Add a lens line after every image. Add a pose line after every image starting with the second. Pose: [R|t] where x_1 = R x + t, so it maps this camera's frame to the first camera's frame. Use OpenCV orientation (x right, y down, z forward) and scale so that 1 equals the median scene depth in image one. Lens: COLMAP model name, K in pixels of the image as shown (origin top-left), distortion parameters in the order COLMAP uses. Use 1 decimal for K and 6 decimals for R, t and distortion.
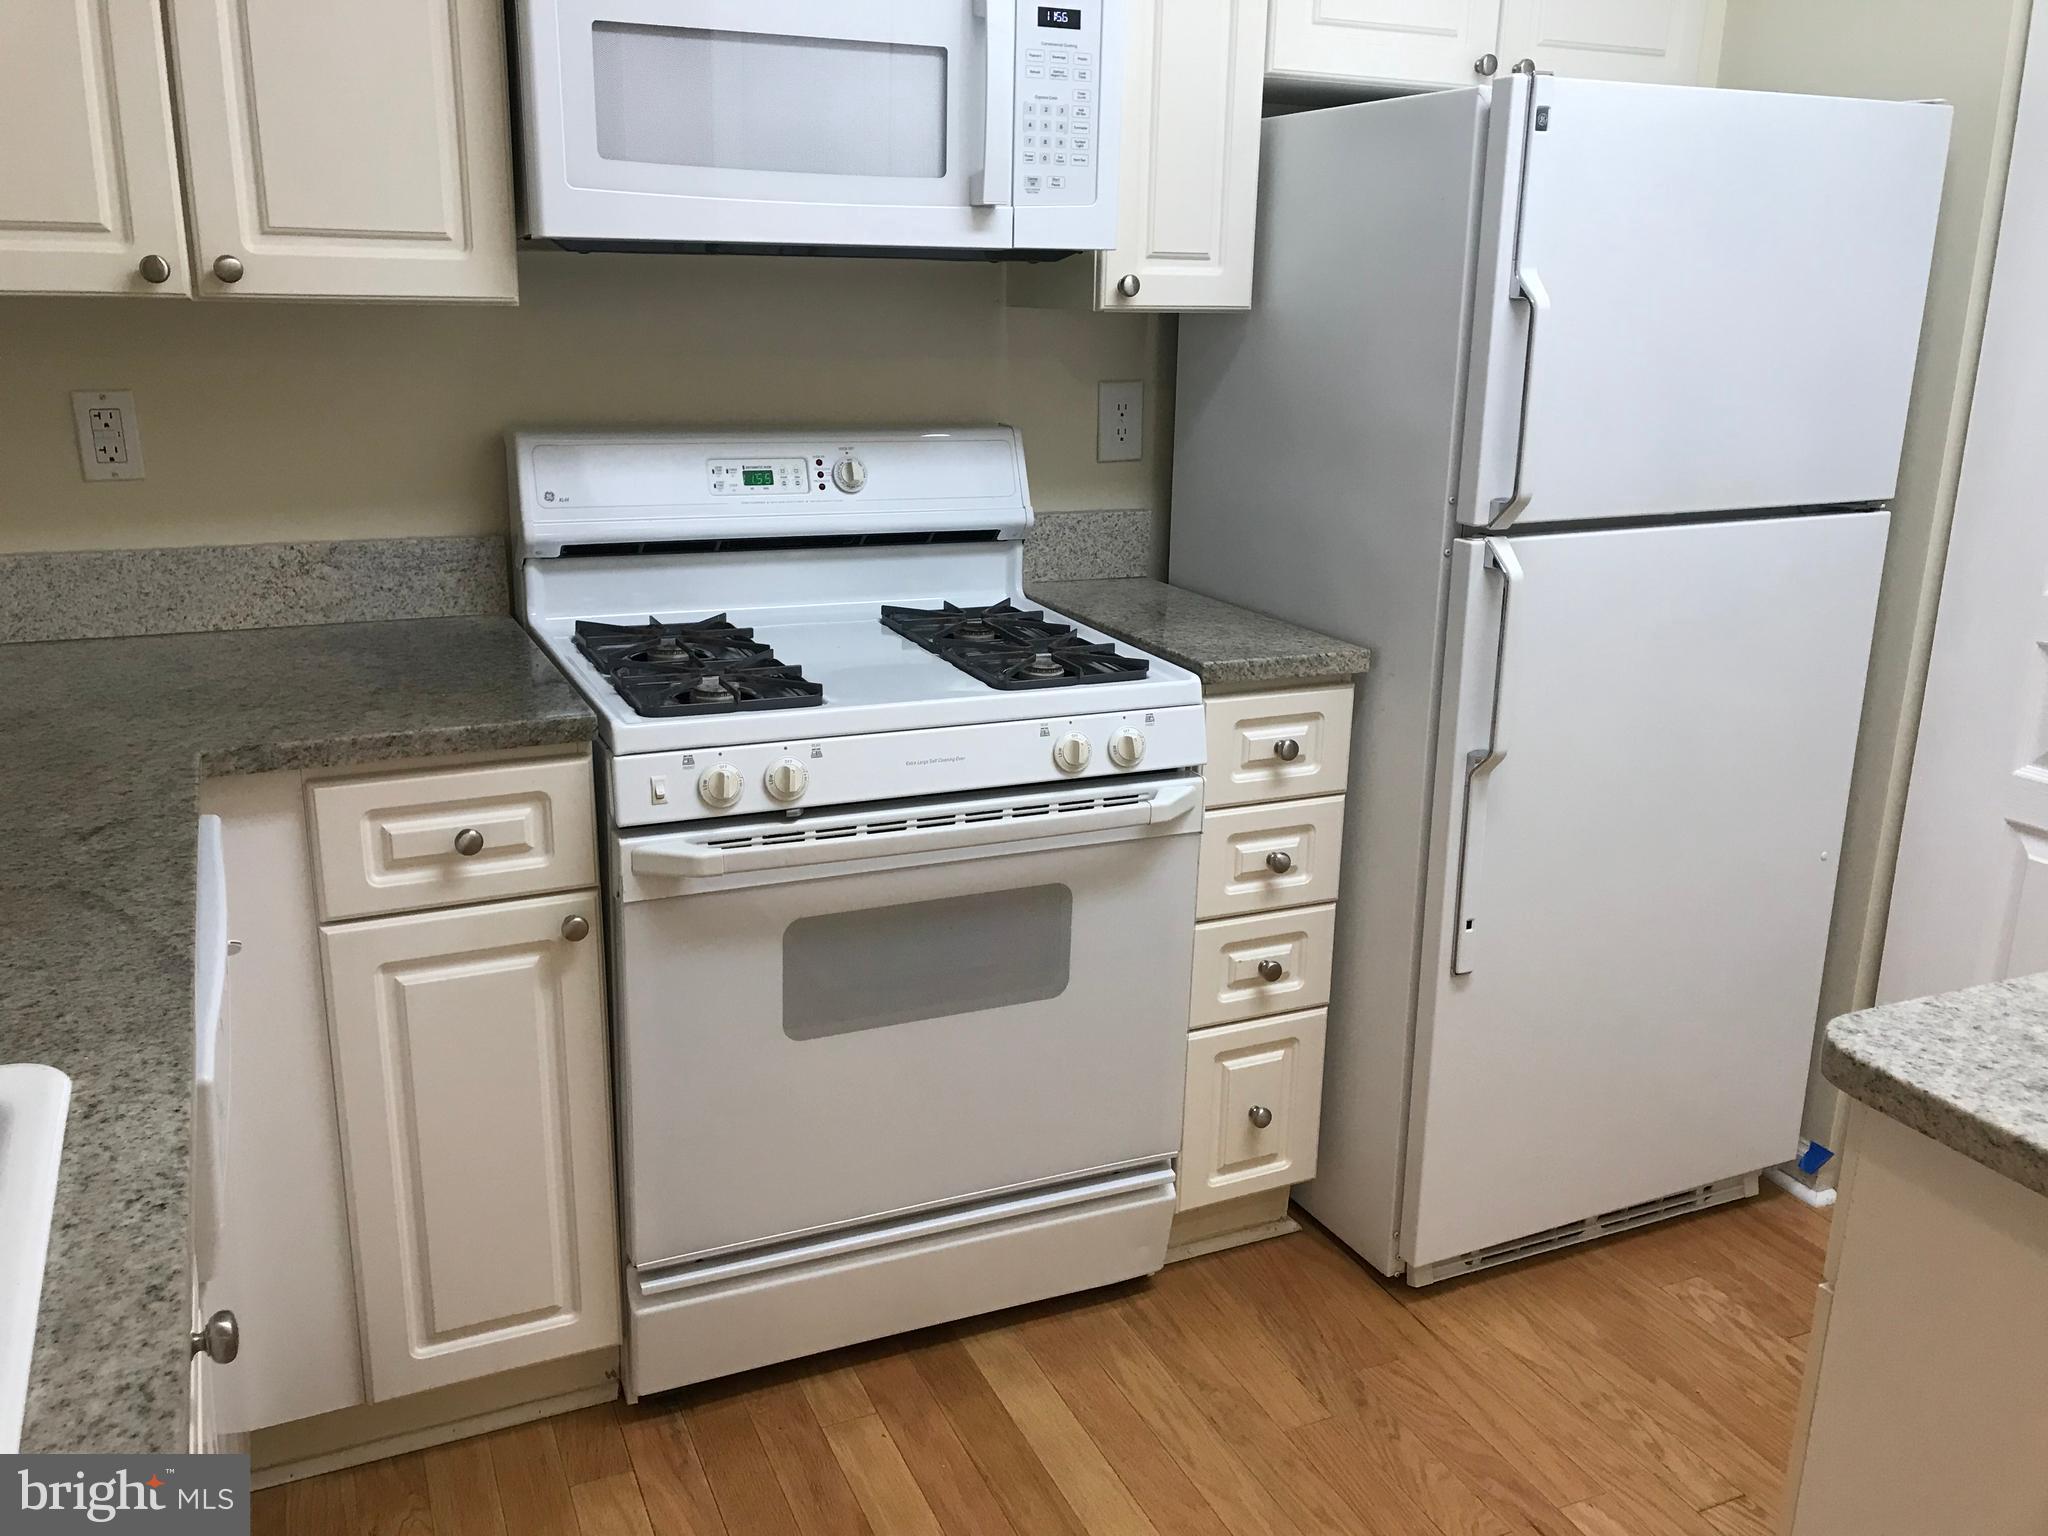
lens RADIAL K [[1657.5, 0, 1035.8], [0, 1657.5, 754.9], [0, 0, 1]] dist [0.064627, -0.088799]
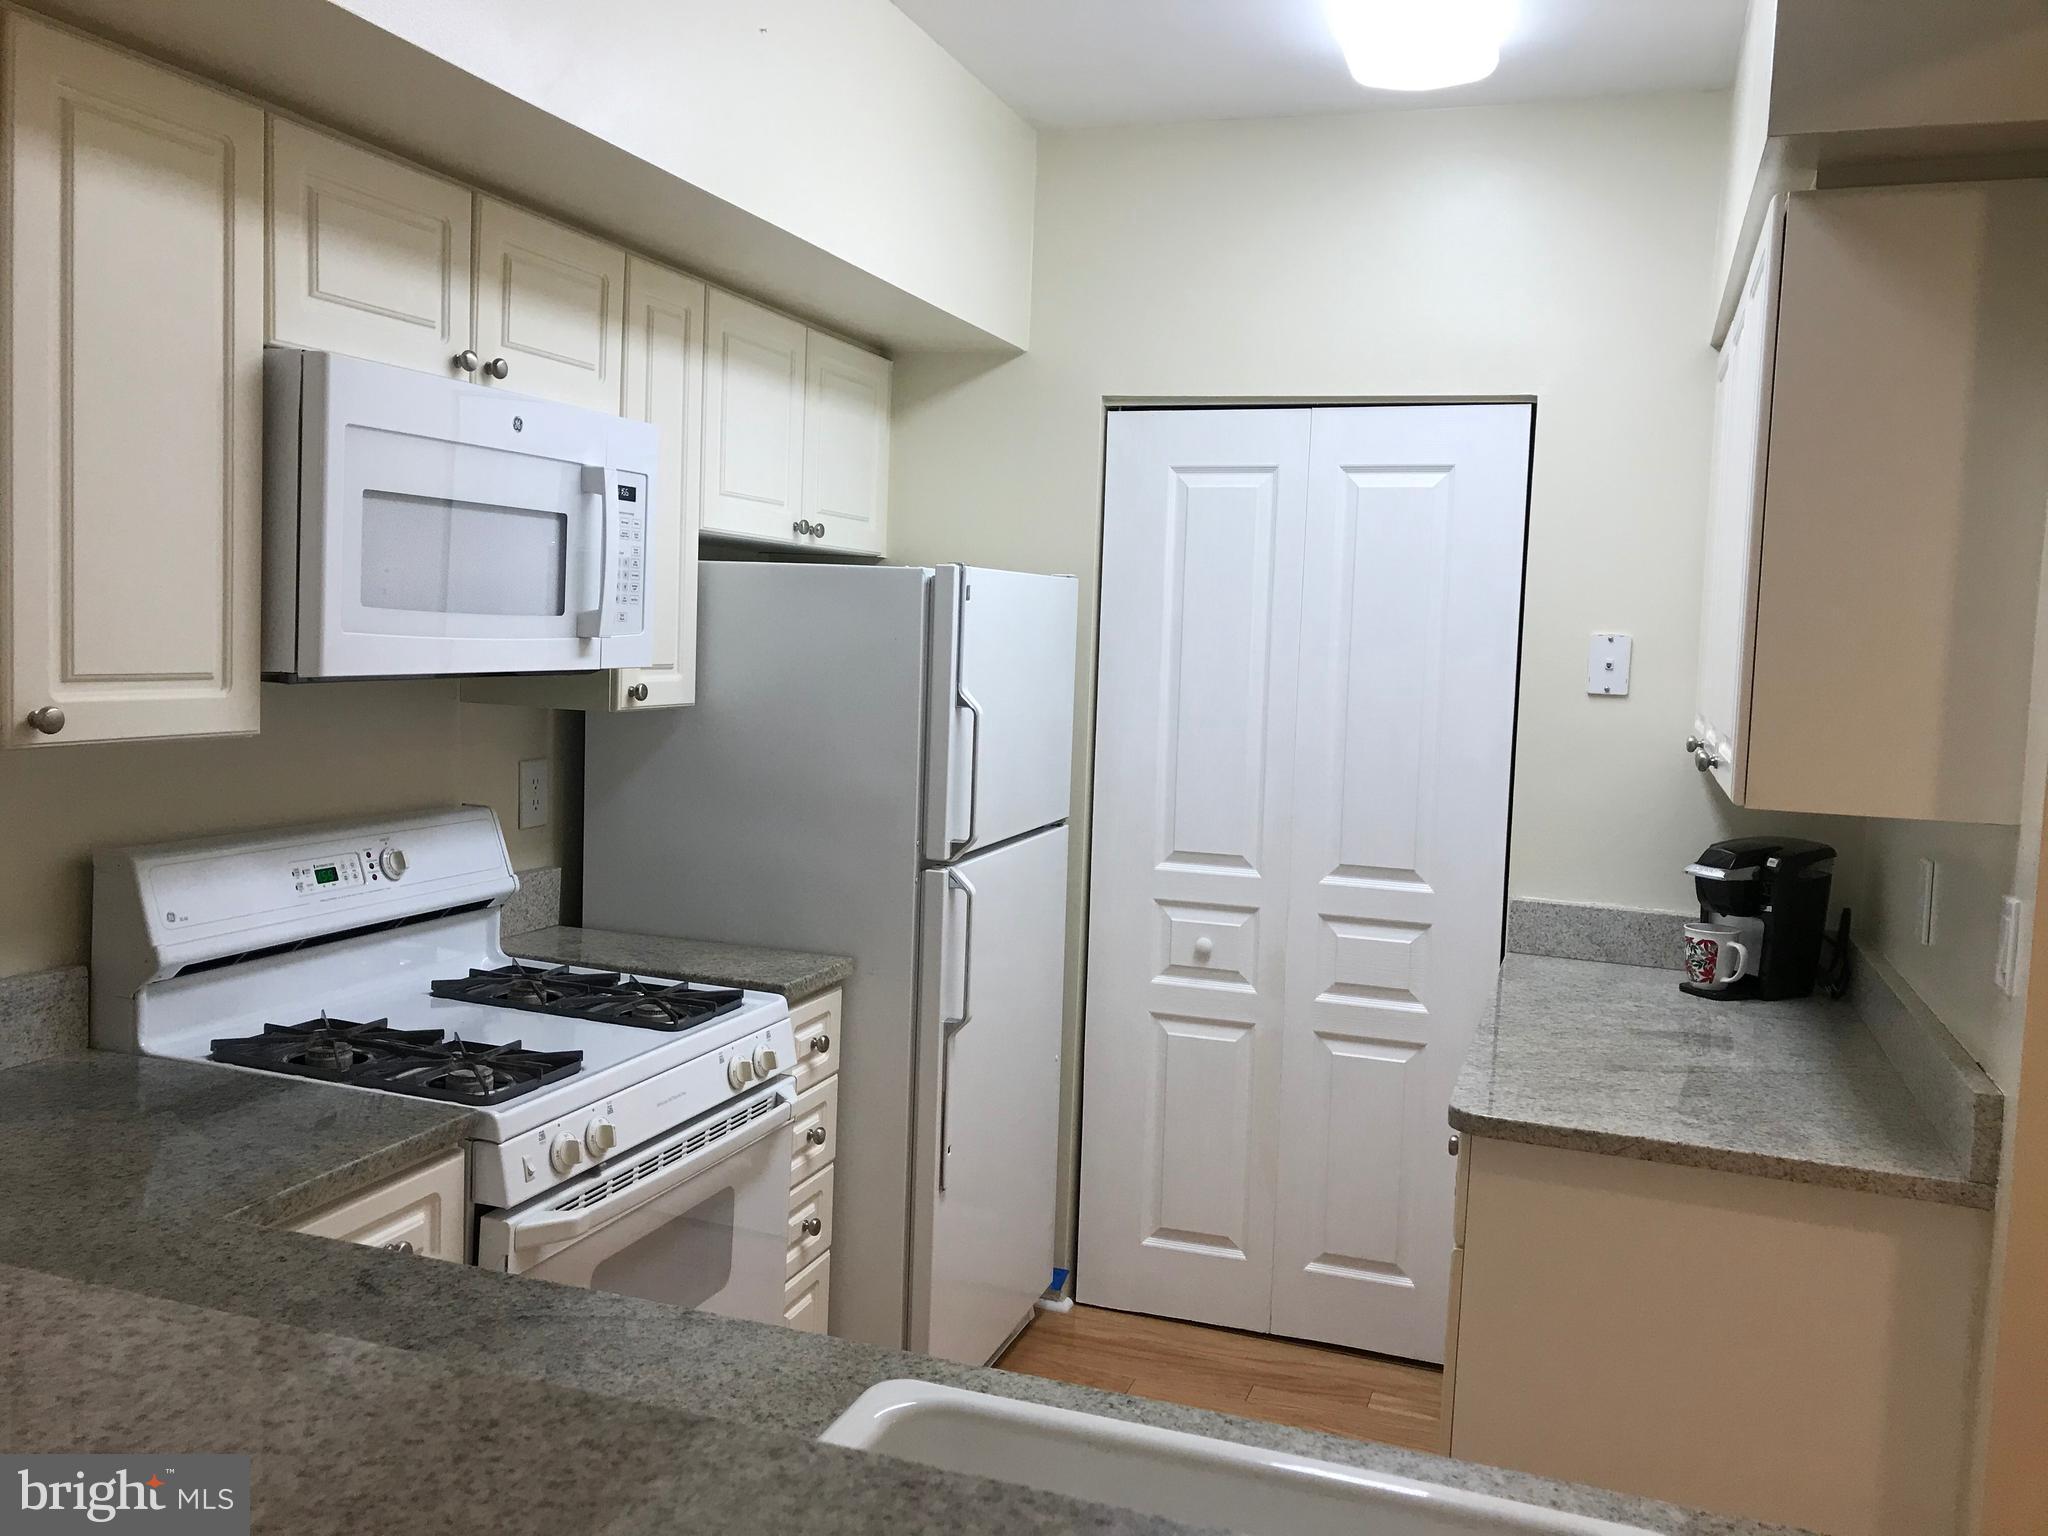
lens RADIAL K [[1657.5, 0, 1035.8], [0, 1657.5, 754.9], [0, 0, 1]] dist [0.064627, -0.088799]
pose [[0.687339, -0.045645, 0.724901, -0.667439], [0.168614, 0.980786, -0.098119, -0.069400], [-0.706495, 0.189669, 0.681829, -0.036173]]
